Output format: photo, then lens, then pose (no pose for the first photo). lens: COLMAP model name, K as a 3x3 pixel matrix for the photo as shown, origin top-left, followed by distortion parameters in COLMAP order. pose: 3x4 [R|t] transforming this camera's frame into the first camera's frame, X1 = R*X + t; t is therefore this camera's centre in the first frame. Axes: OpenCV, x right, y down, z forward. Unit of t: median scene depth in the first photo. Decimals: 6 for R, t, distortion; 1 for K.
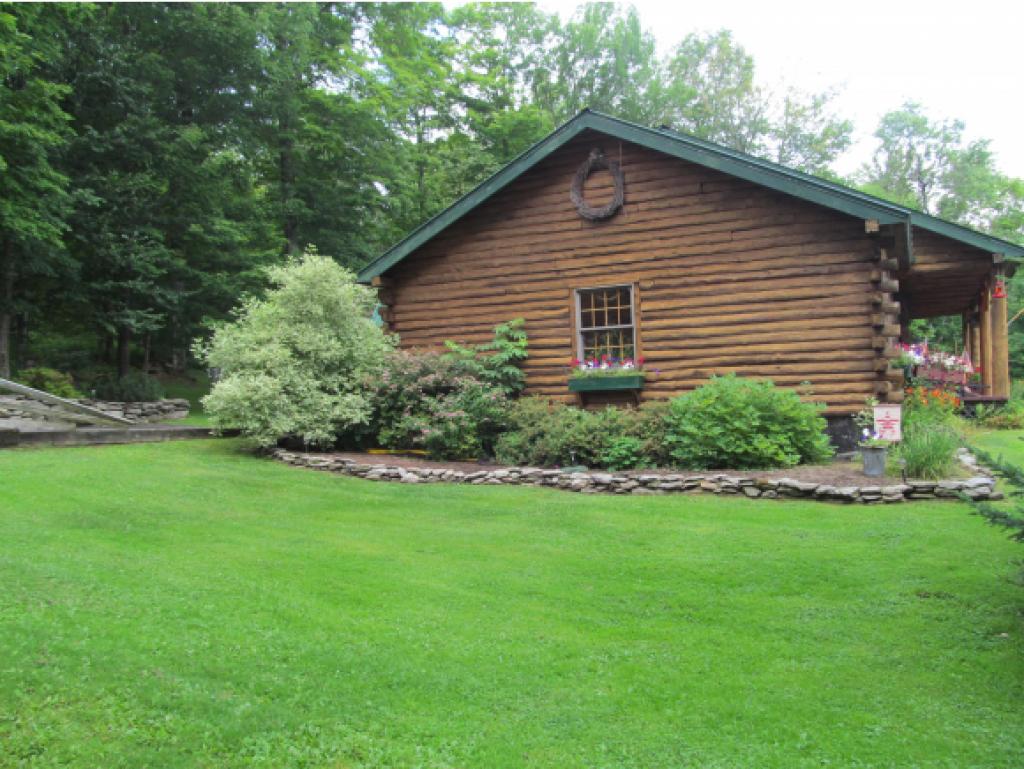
lens RADIAL K [[854.6, 0, 511.5], [0, 854.6, 385.2], [0, 0, 1]] dist [-0.064112, 0.038918]
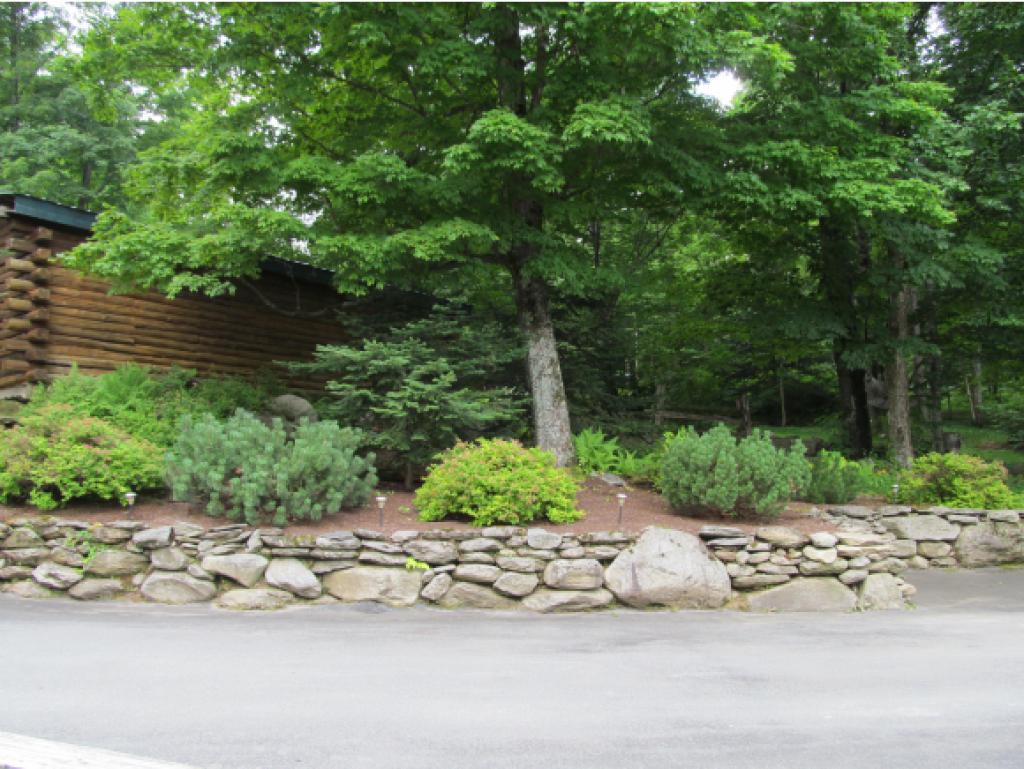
lens RADIAL K [[854.6, 0, 511.7], [0, 854.6, 383.7], [0, 0, 1]] dist [-0.064112, 0.038918]
pose [[0.471035, -0.097219, -0.876741, -0.219149], [0.033905, 0.995169, -0.092135, -0.026280], [0.881463, 0.013673, 0.472055, 0.520632]]
